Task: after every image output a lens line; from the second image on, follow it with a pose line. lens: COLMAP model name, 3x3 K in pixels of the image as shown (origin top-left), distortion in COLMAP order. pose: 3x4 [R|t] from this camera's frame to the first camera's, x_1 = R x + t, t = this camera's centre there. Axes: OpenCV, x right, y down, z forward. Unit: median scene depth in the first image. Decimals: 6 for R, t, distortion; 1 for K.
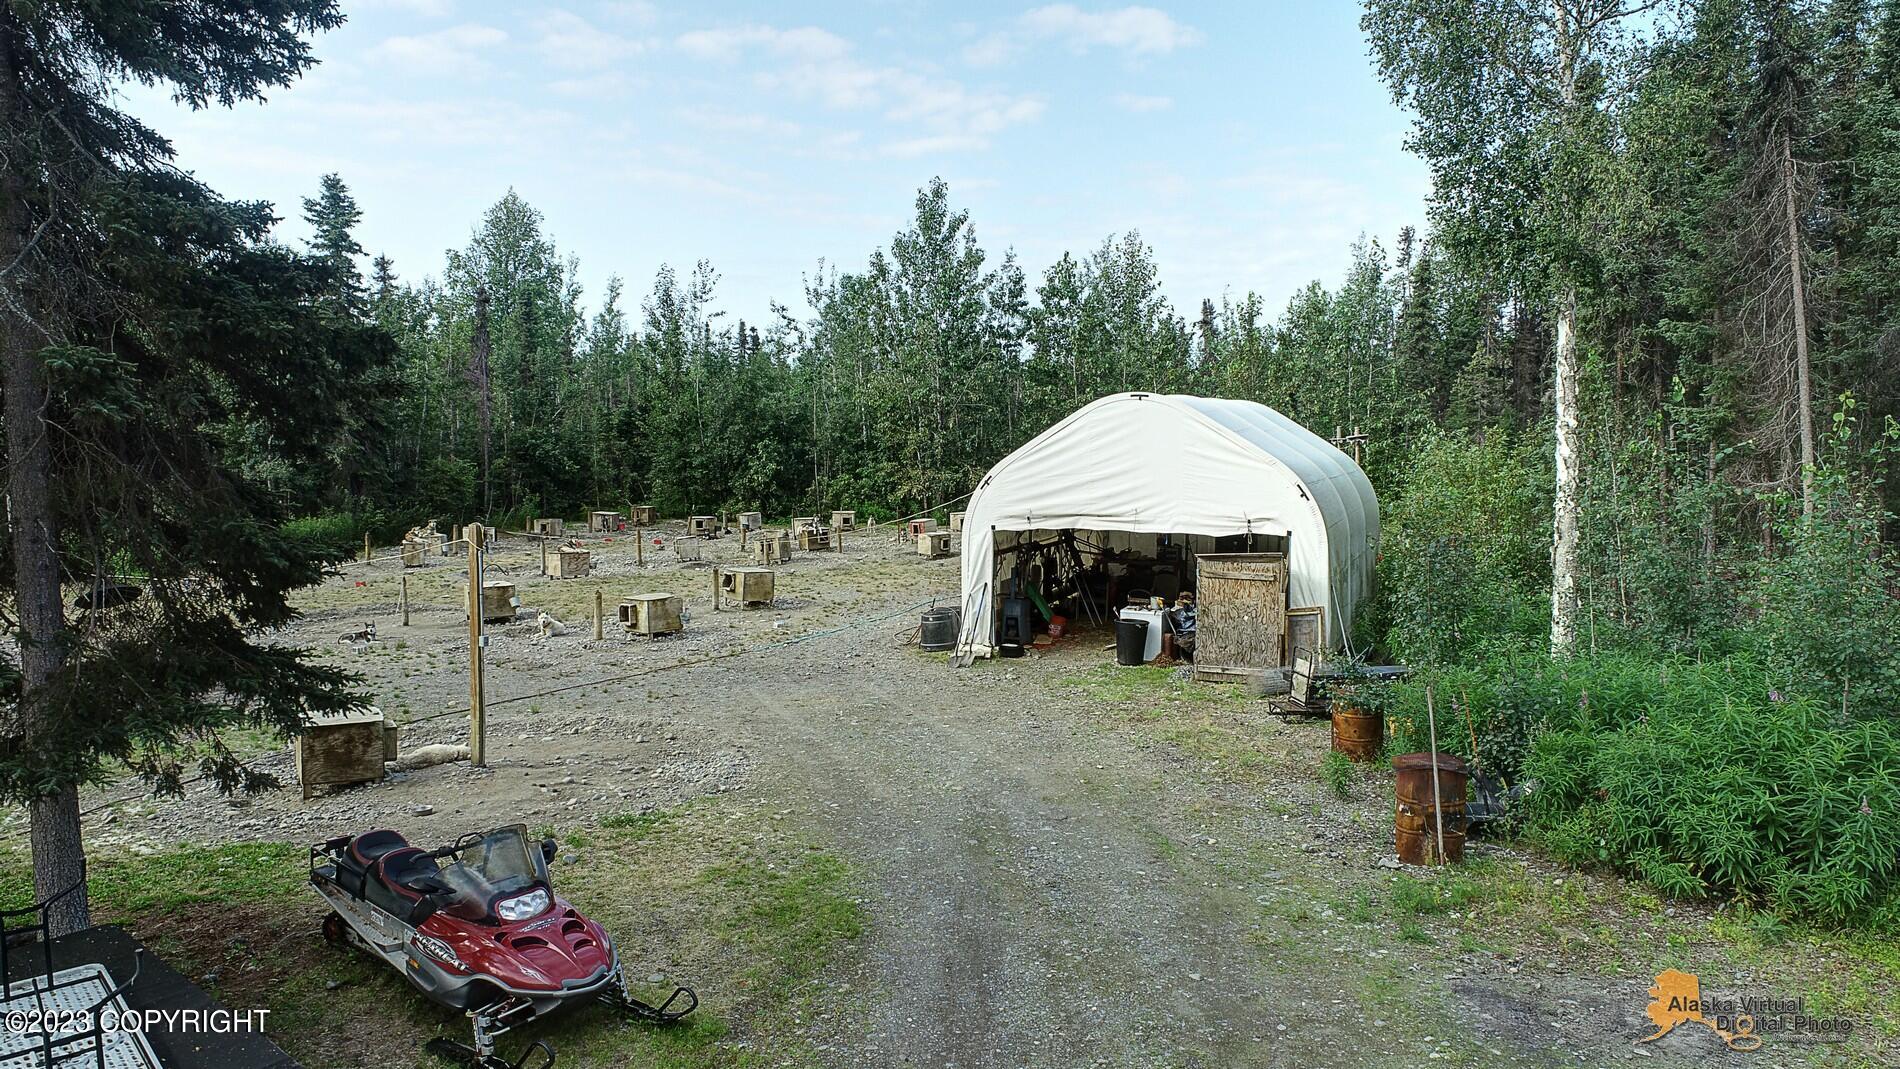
lens RADIAL K [[1276.7, 0, 950.0], [0, 1276.7, 534.5], [0, 0, 1]] dist [-0.011828, -0.000042]
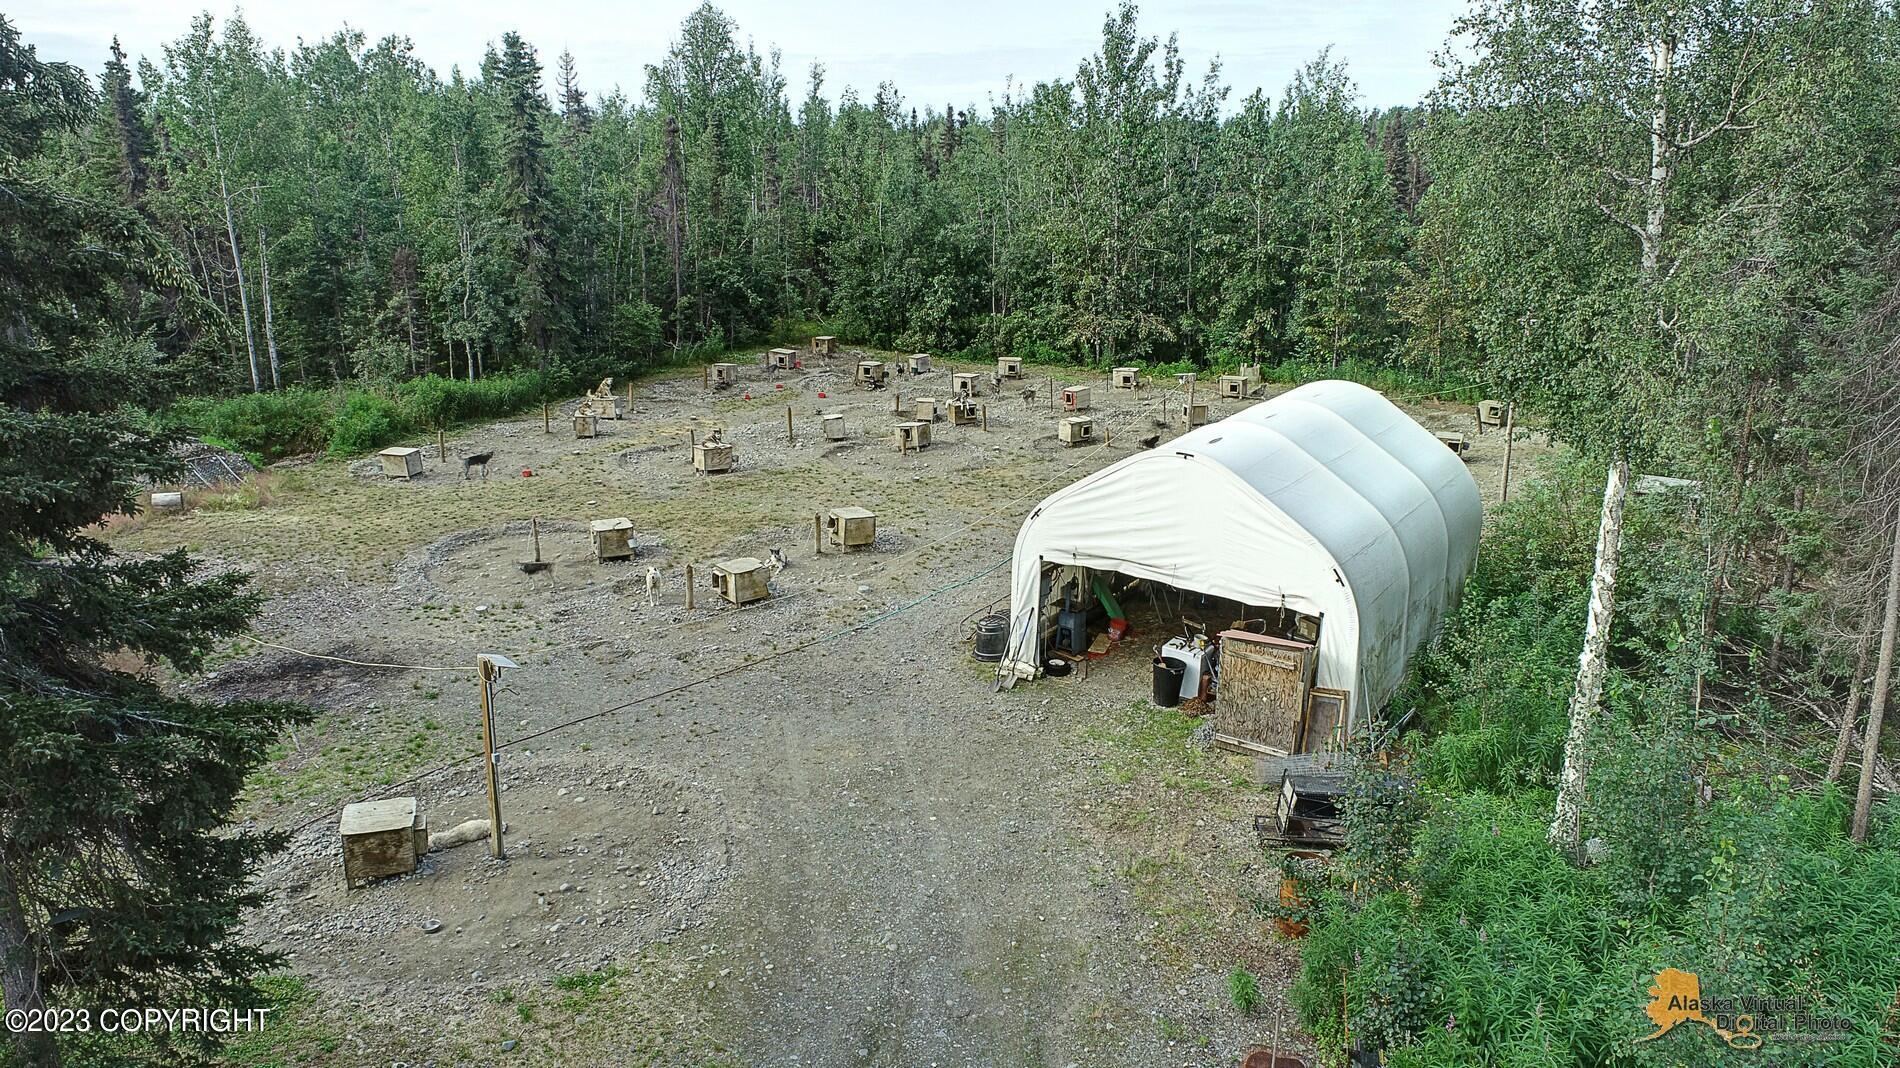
lens RADIAL K [[1251.3, 0, 950.0], [0, 1251.3, 534.0], [0, 0, 1]] dist [-0.006796, 0.003158]
pose [[0.982694, 0.069029, -0.171895, 0.116043], [-0.032559, 0.977891, 0.206564, -0.199266], [0.182353, -0.197393, 0.963215, 0.027397]]
